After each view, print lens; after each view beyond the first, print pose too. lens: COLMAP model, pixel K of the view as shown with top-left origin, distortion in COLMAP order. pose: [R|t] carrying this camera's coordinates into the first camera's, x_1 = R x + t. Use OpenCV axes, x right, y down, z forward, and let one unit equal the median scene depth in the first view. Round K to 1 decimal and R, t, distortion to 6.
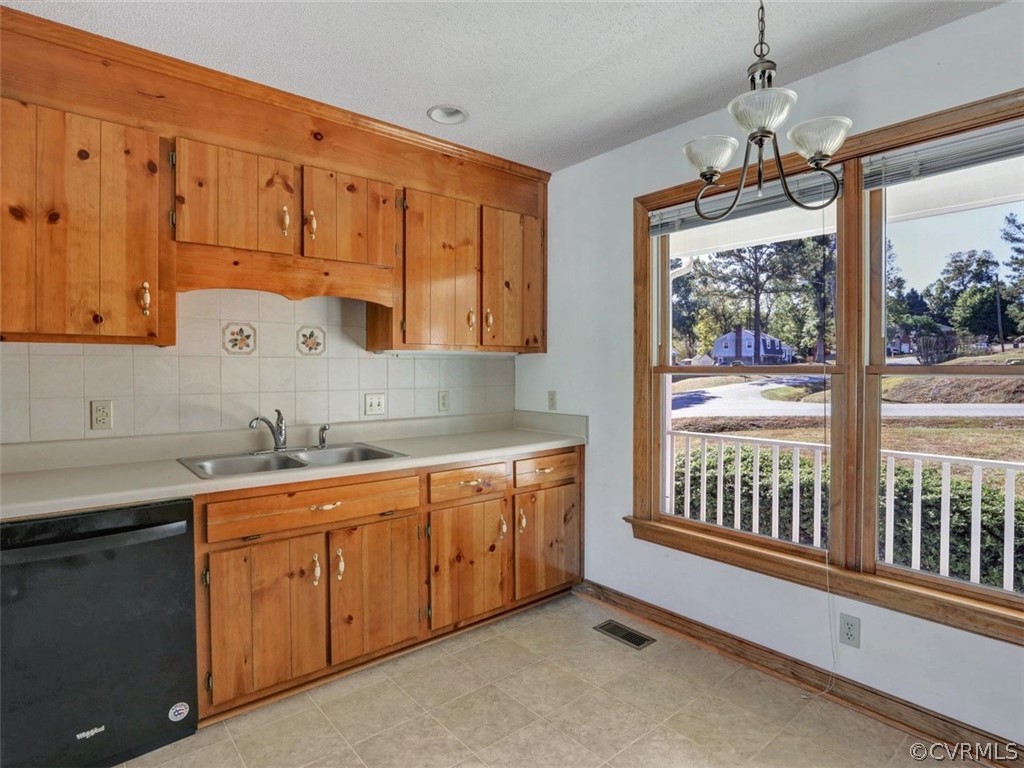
lens RADIAL K [[550.6, 0, 511.6], [0, 550.6, 378.8], [0, 0, 1]] dist [-0.029649, 0.000469]
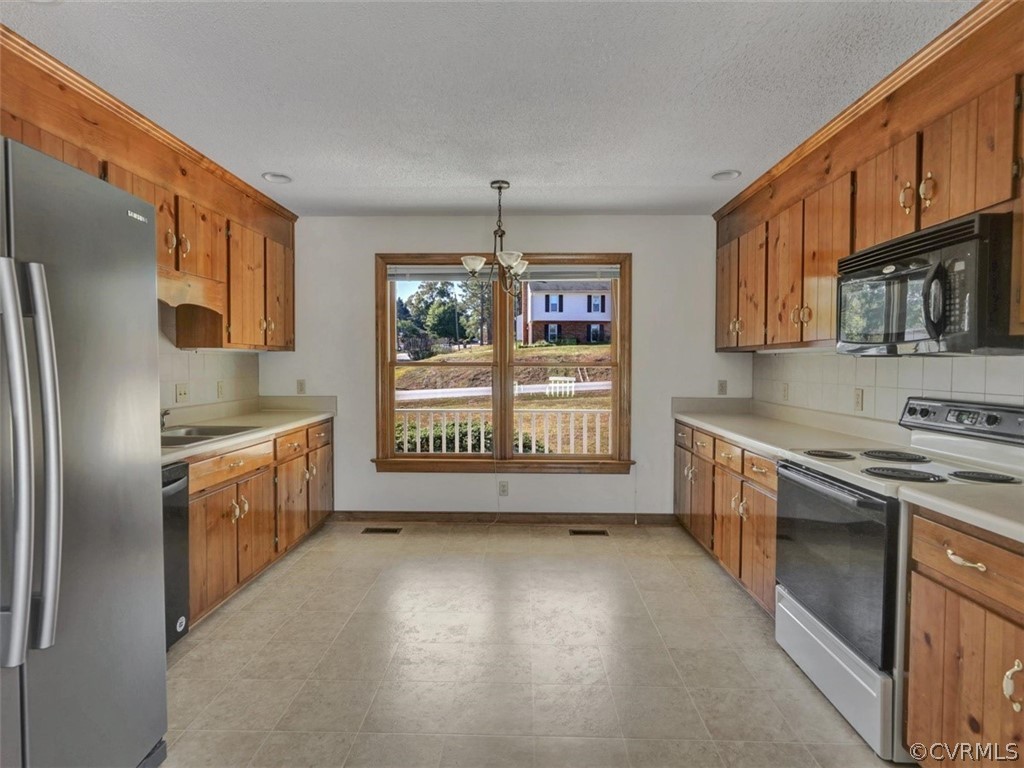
lens RADIAL K [[545.4, 0, 515.8], [0, 545.4, 370.3], [0, 0, 1]] dist [-0.000648, 0.000655]
pose [[0.654719, -0.006763, 0.755842, -0.606476], [0.009494, 0.999955, 0.000723, 0.003852], [-0.755813, 0.006703, 0.654753, -0.274527]]
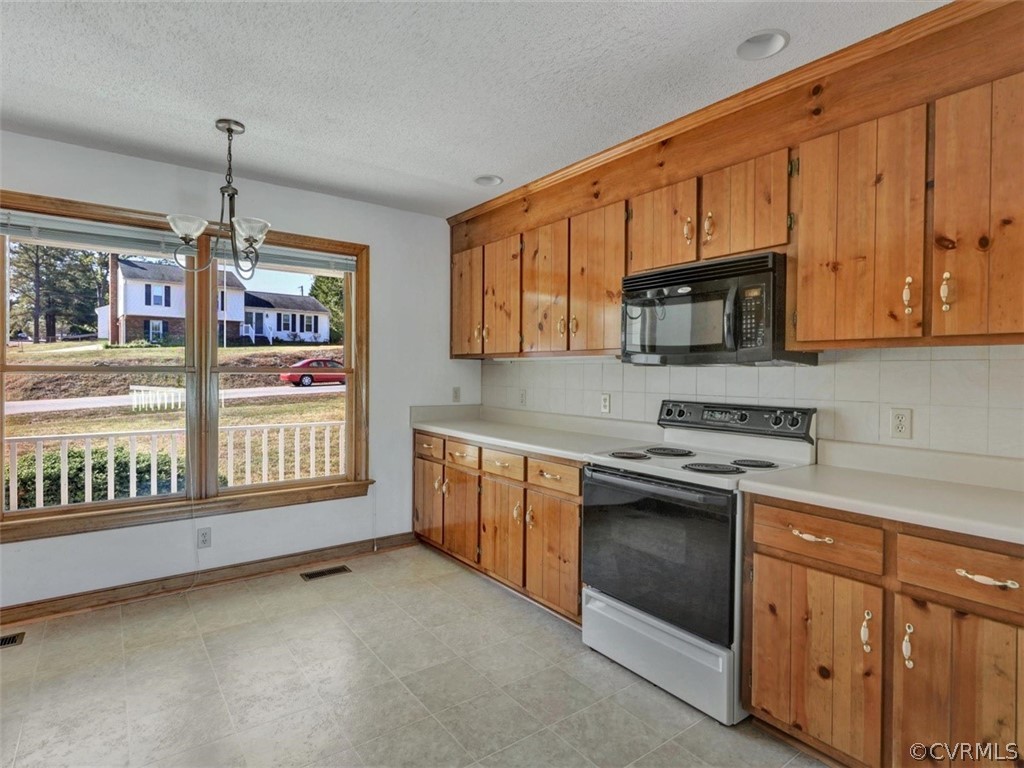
lens RADIAL K [[545.4, 0, 515.8], [0, 545.4, 370.3], [0, 0, 1]] dist [-0.000648, 0.000655]
pose [[0.047573, 0.003613, 0.998861, -0.578621], [0.008249, 0.999958, -0.004010, -0.001073], [-0.998834, 0.008430, 0.047541, 0.019303]]
